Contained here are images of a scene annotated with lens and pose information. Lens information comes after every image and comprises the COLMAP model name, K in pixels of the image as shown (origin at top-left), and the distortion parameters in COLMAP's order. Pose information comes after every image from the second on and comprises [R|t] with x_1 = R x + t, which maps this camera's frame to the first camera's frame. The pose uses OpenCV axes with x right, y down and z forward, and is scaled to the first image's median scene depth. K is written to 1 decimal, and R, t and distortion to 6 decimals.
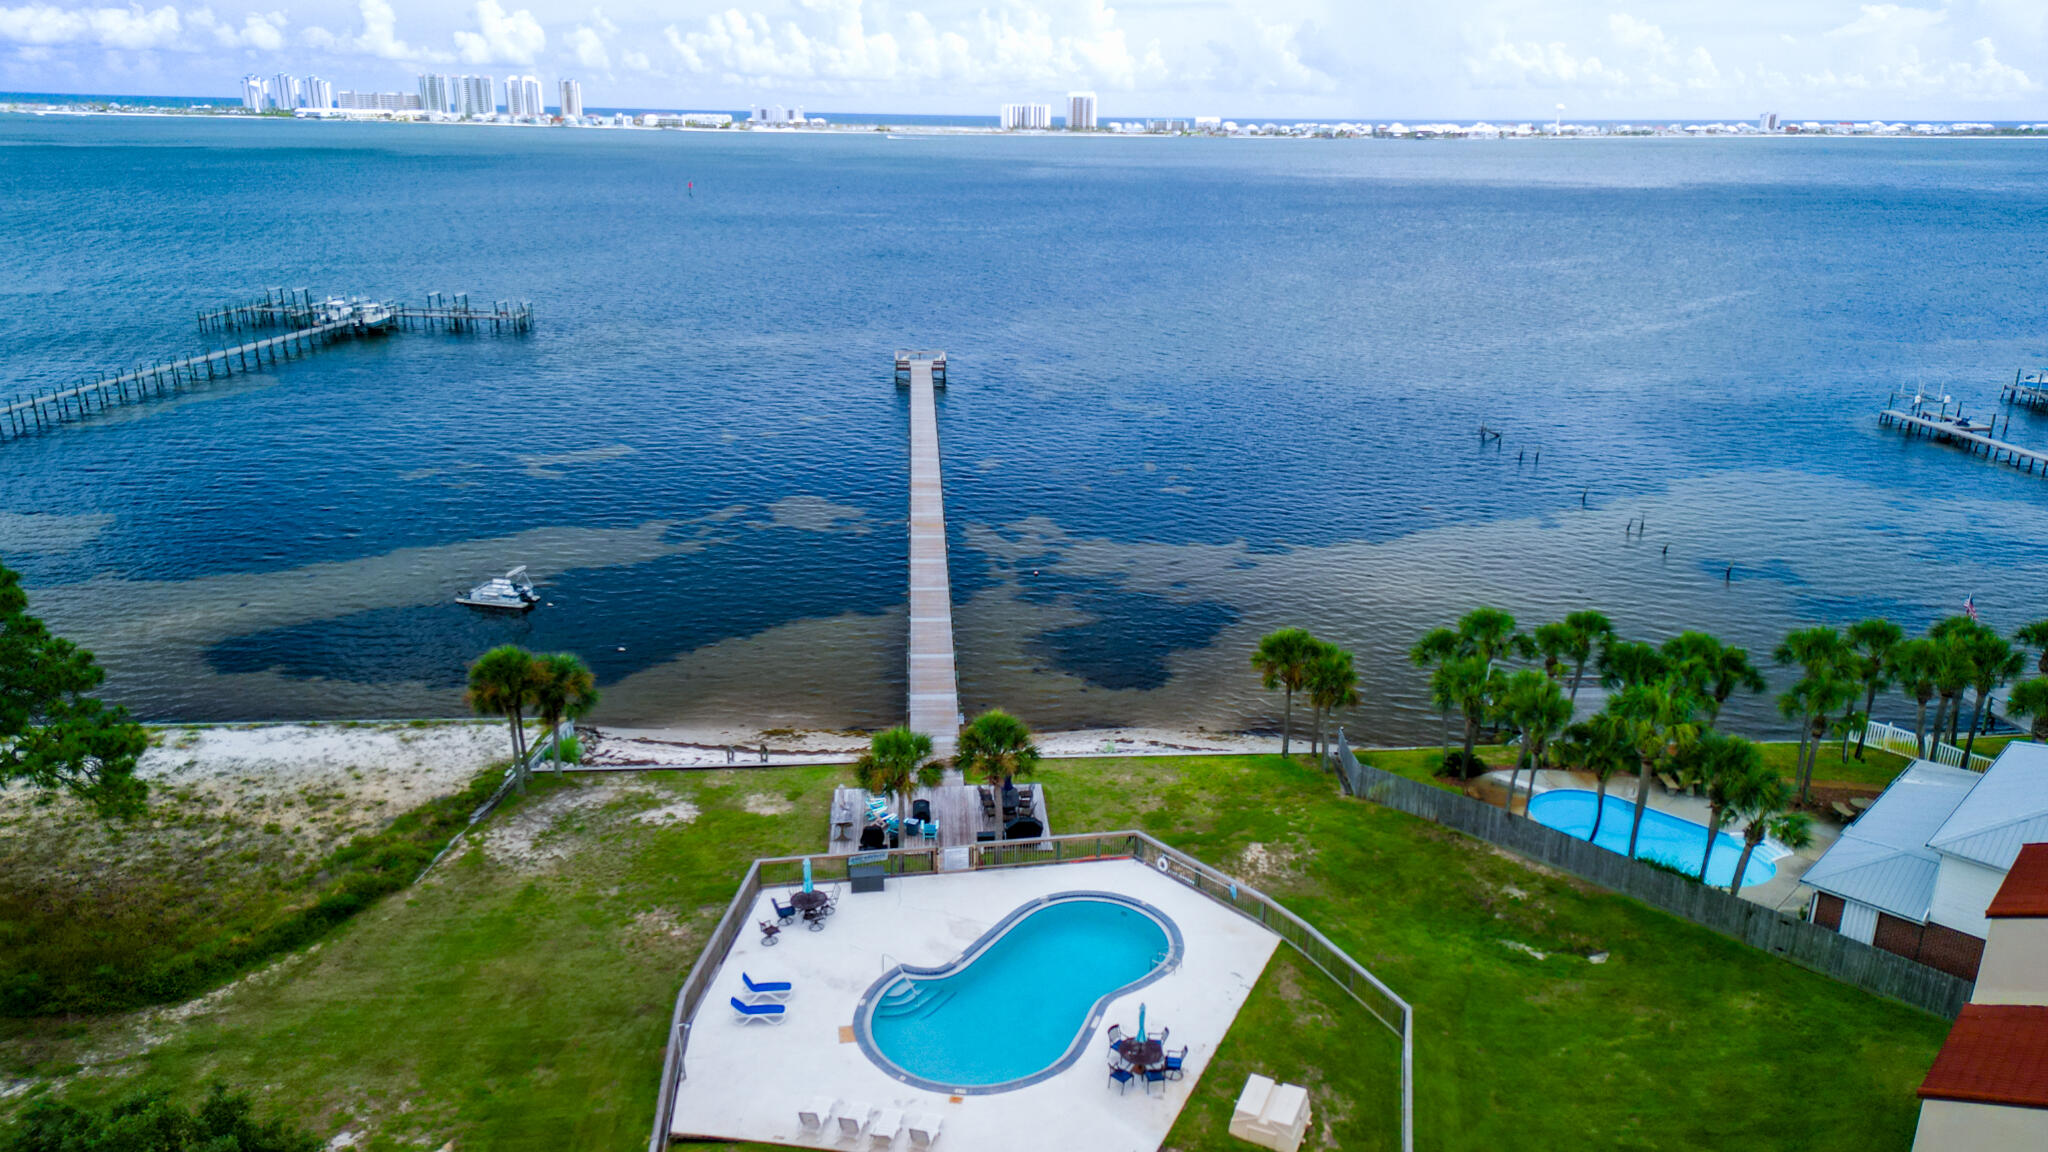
lens RADIAL K [[1420.3, 0, 1026.8], [0, 1420.3, 583.1], [0, 0, 1]] dist [0.082592, -0.086484]
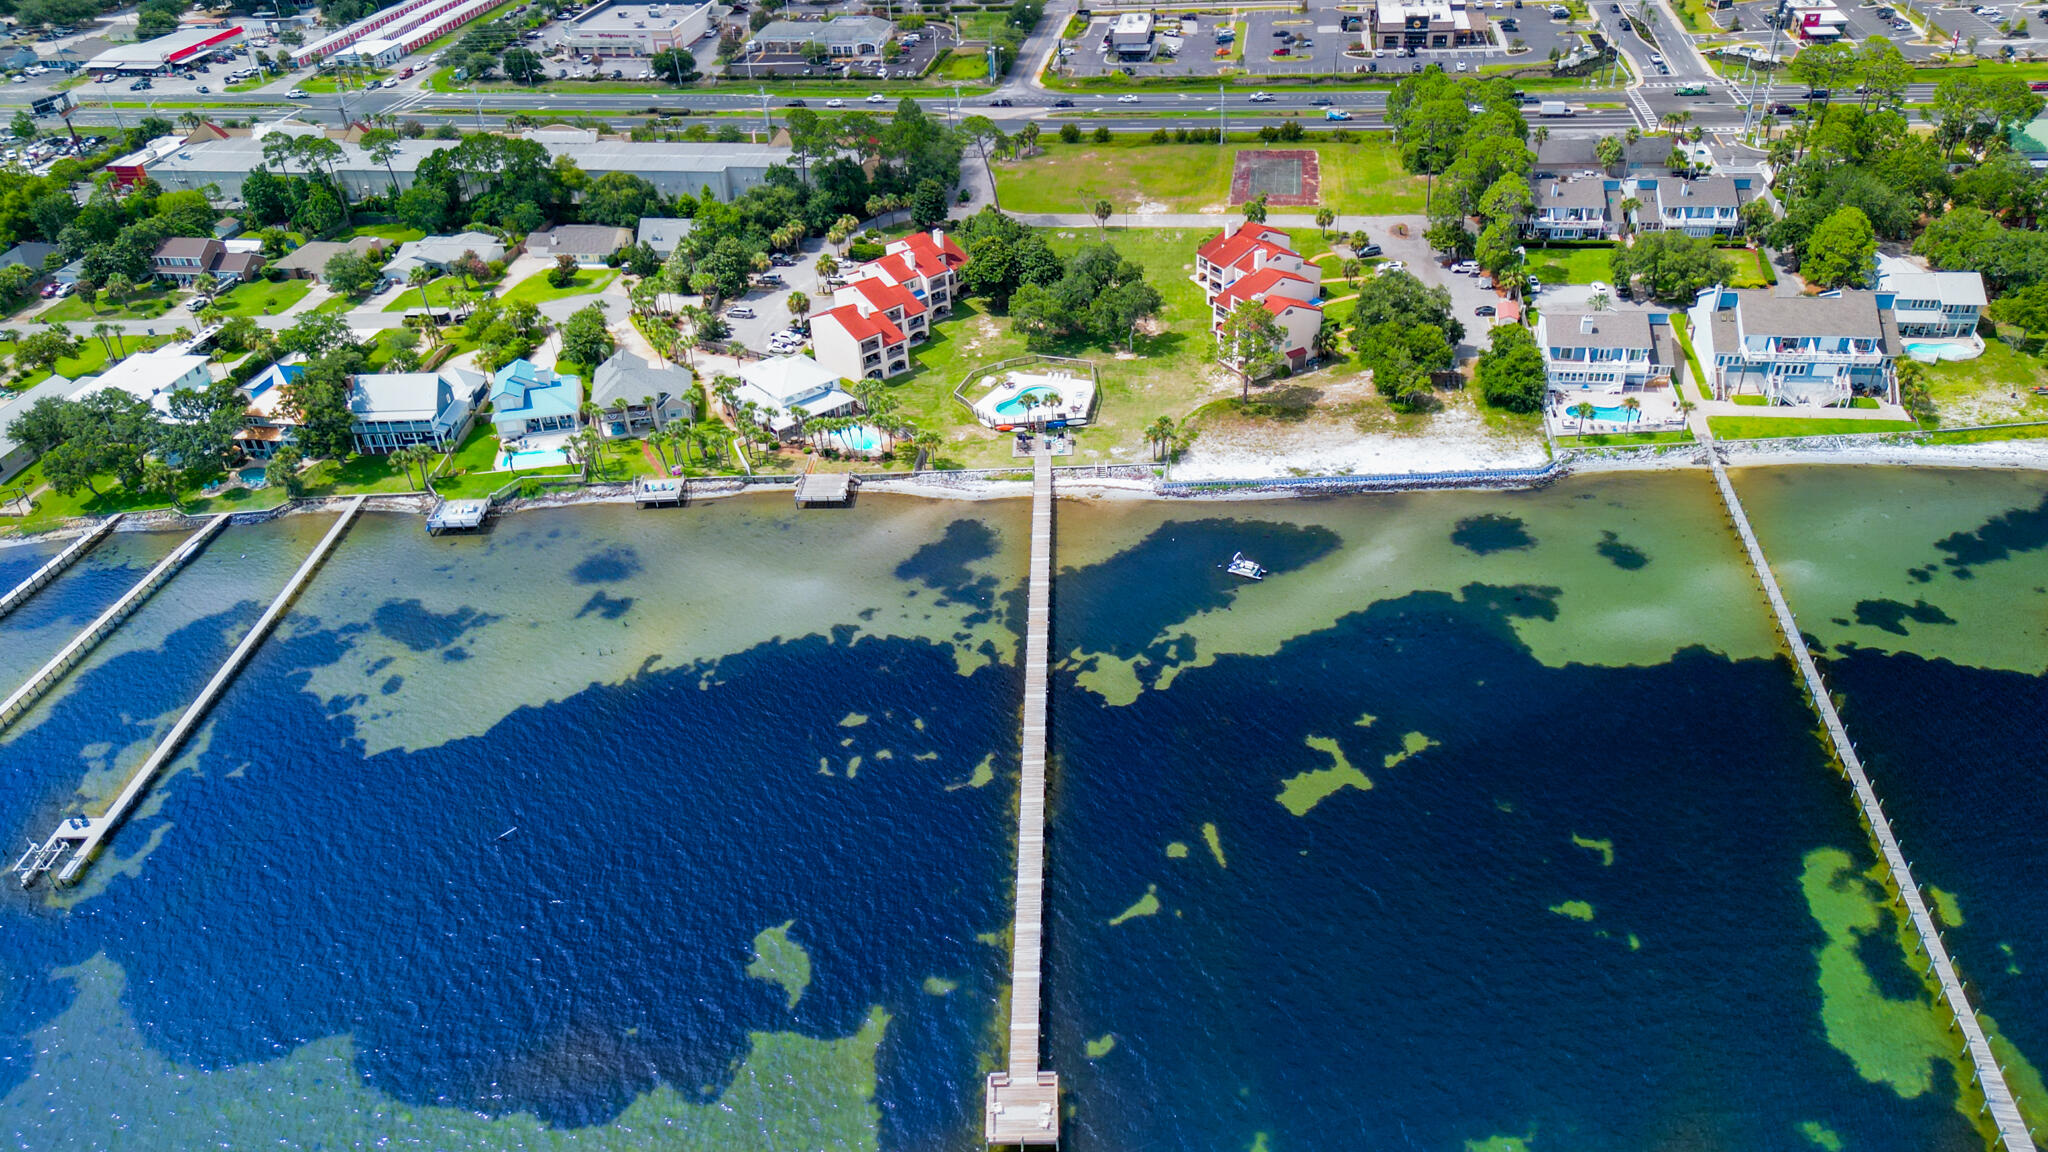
lens RADIAL K [[1436.5, 0, 1043.6], [0, 1436.5, 577.3], [0, 0, 1]] dist [0.101919, -0.088144]
pose [[-0.995467, -0.027882, 0.090926, -0.295490], [0.055003, 0.611162, 0.789592, -1.839087], [-0.077586, 0.791014, -0.606858, 2.541243]]
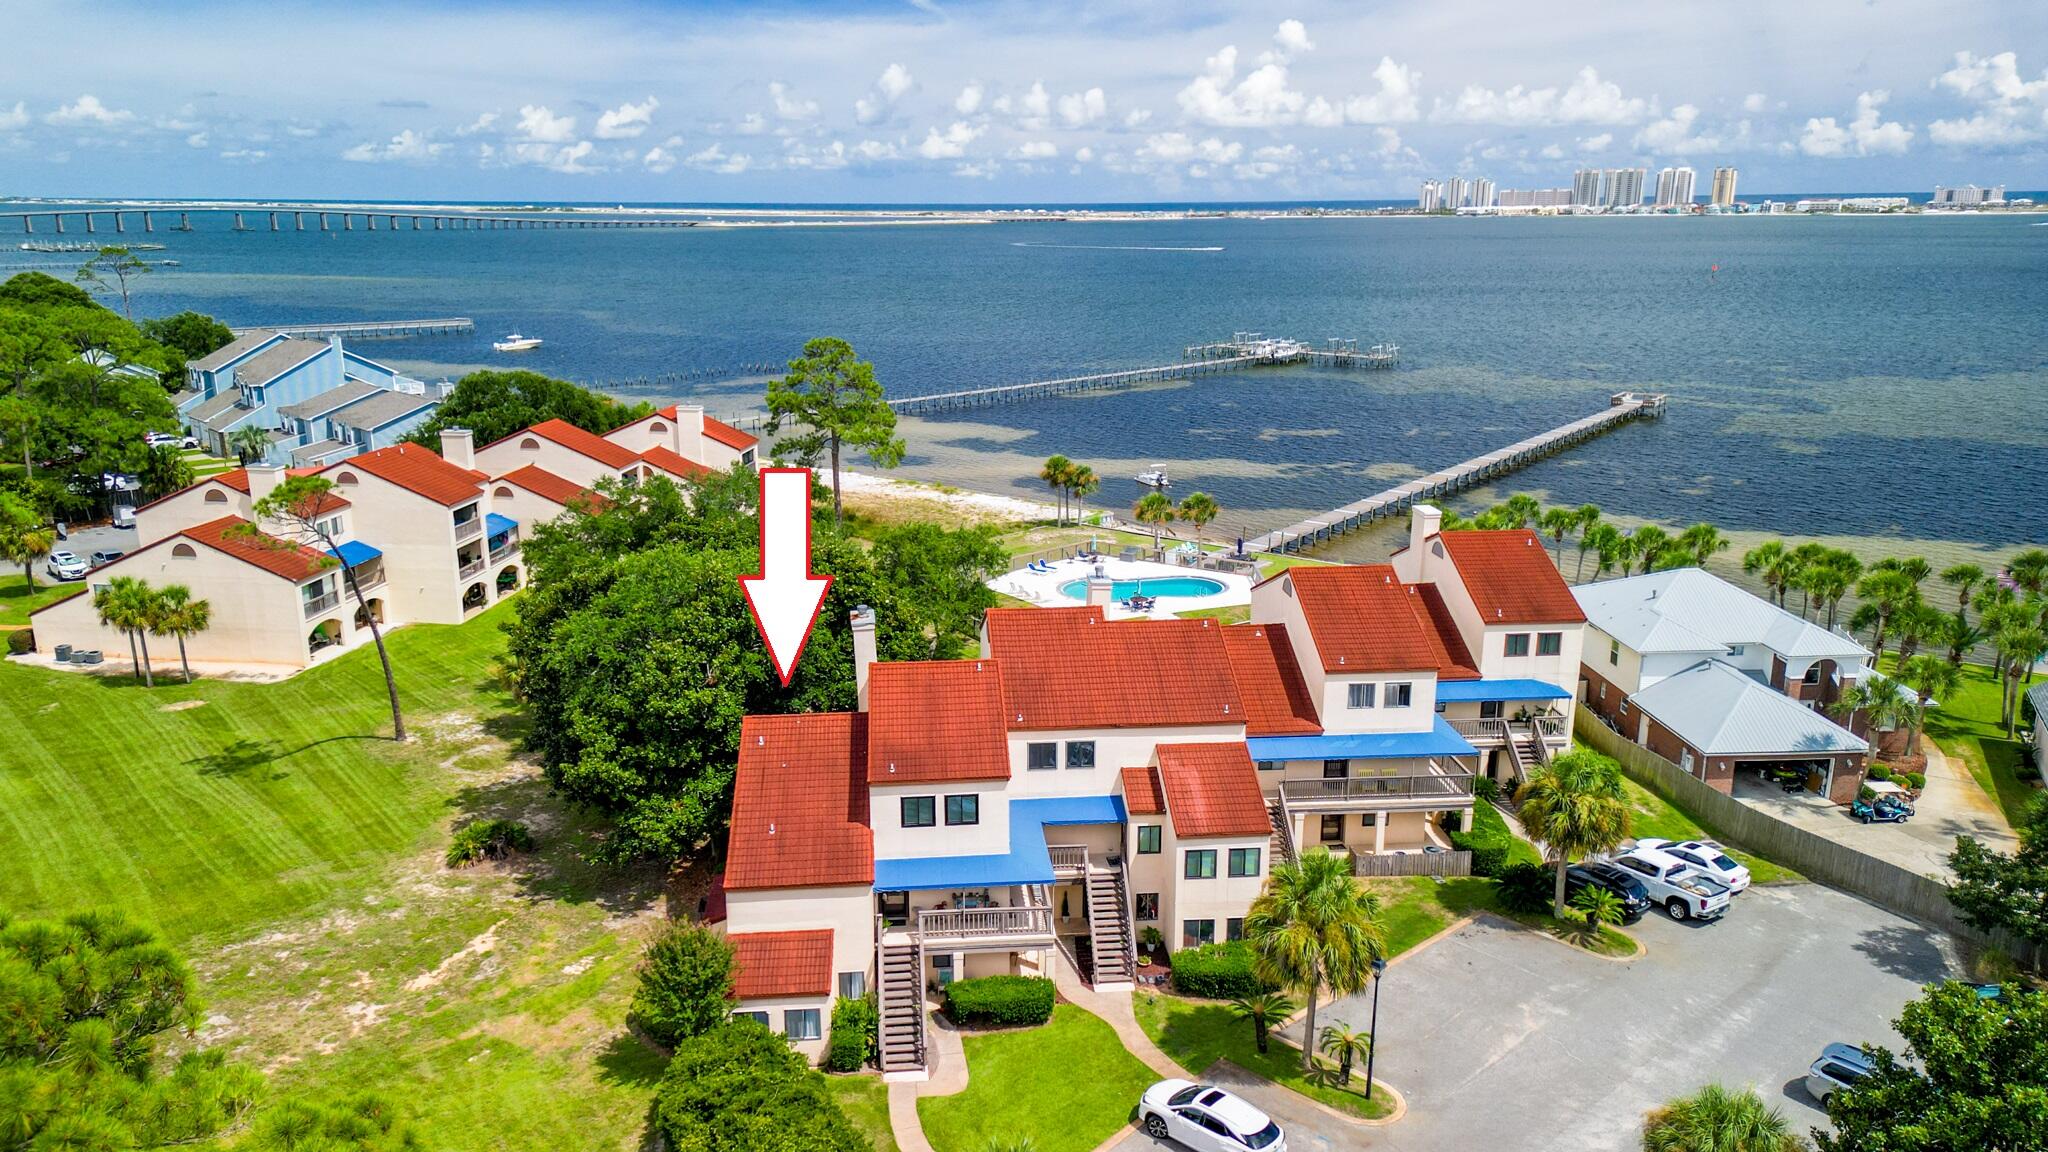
lens RADIAL K [[1420.3, 0, 1026.8], [0, 1420.3, 583.1], [0, 0, 1]] dist [0.082592, -0.086484]
pose [[0.735156, 0.152691, -0.660478, 0.761072], [-0.191614, 0.981376, 0.013597, 0.157758], [0.650253, 0.116561, 0.750722, -0.447591]]
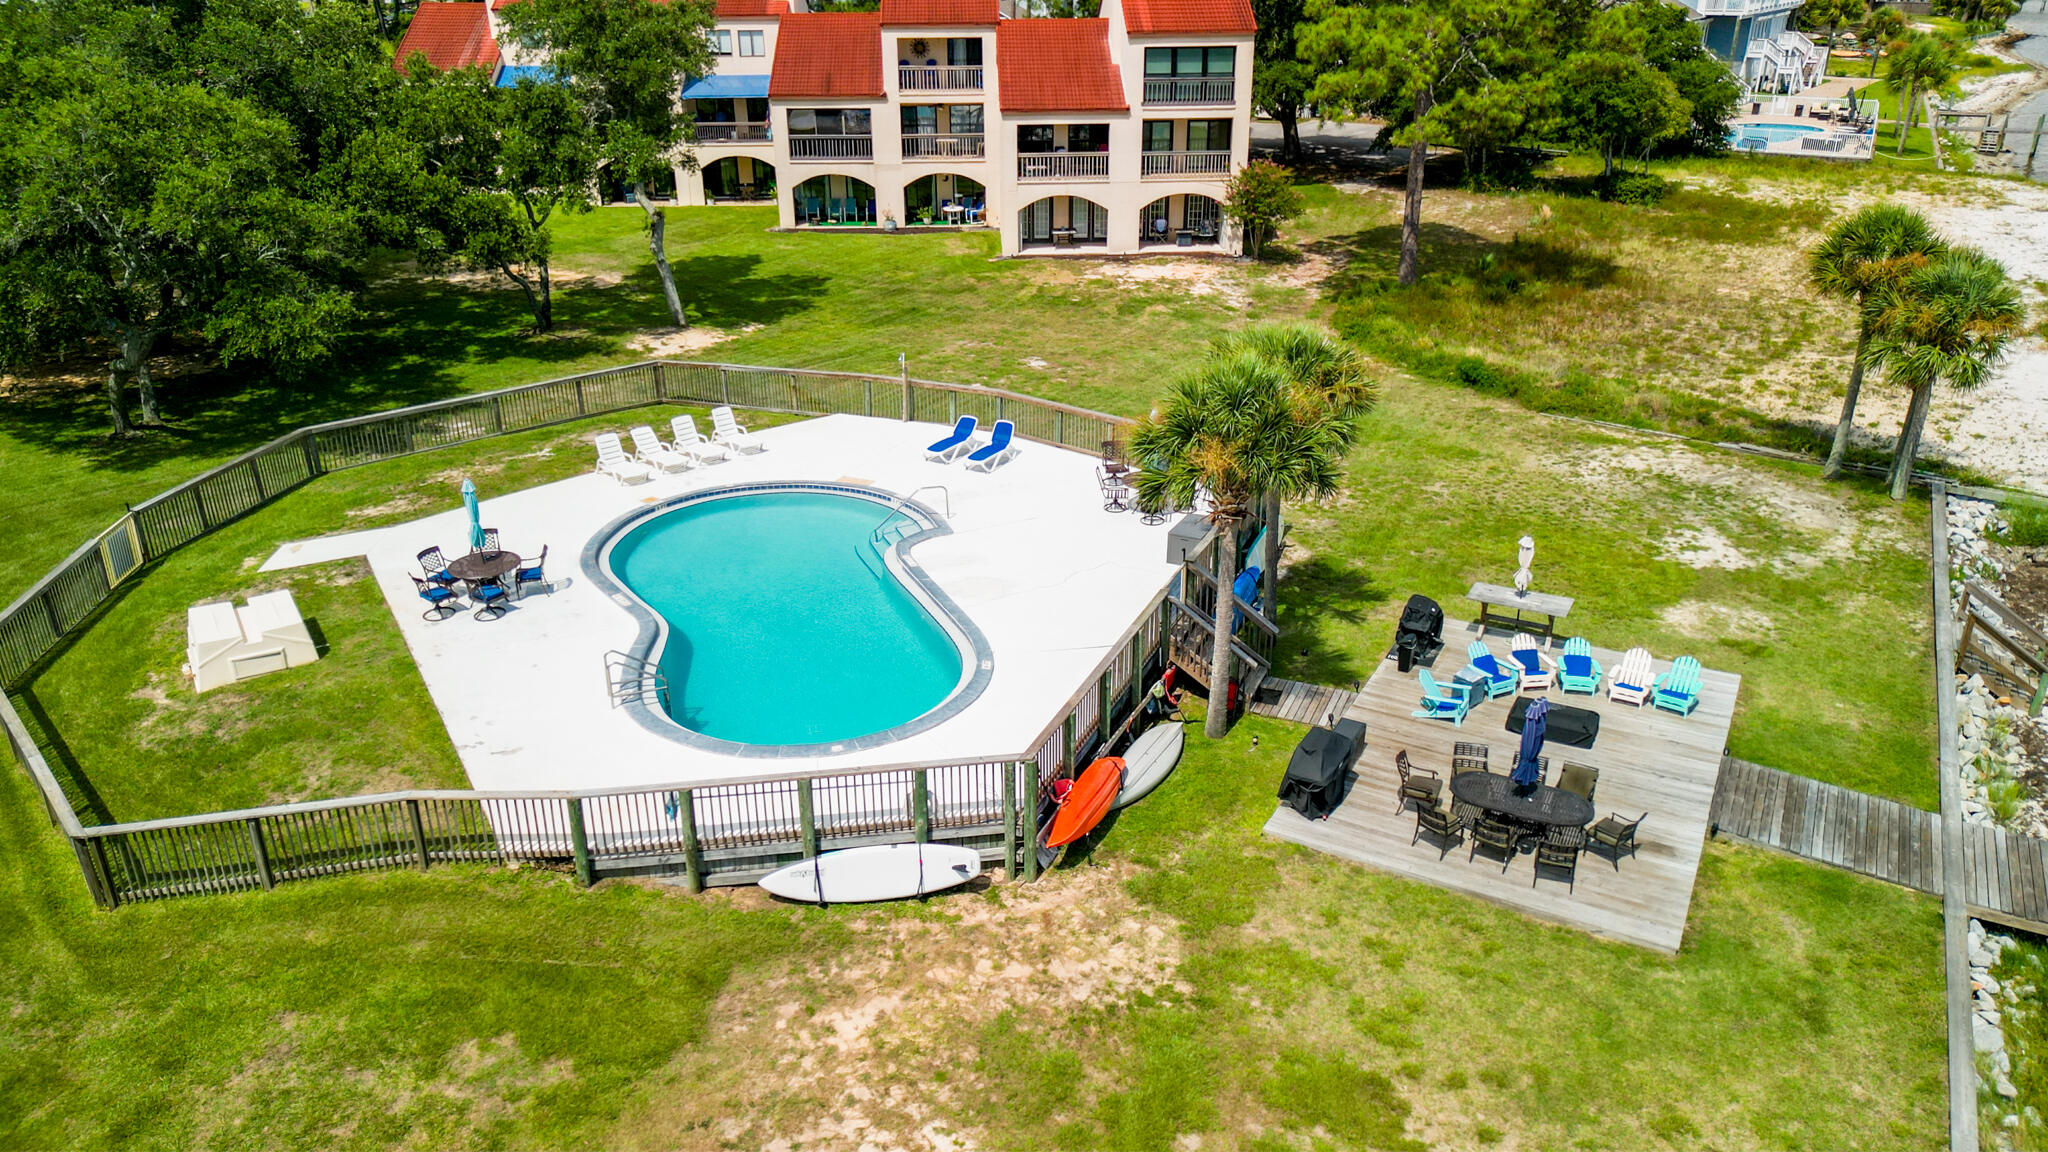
lens RADIAL K [[1446.6, 0, 1024.0], [0, 1446.6, 576.0], [0, 0, 1]] dist [0.125998, -0.193129]
pose [[-0.556989, 0.322352, -0.765410, 0.235702], [-0.254051, 0.811297, 0.526550, -0.041532], [0.790710, 0.487736, -0.369990, 0.746956]]
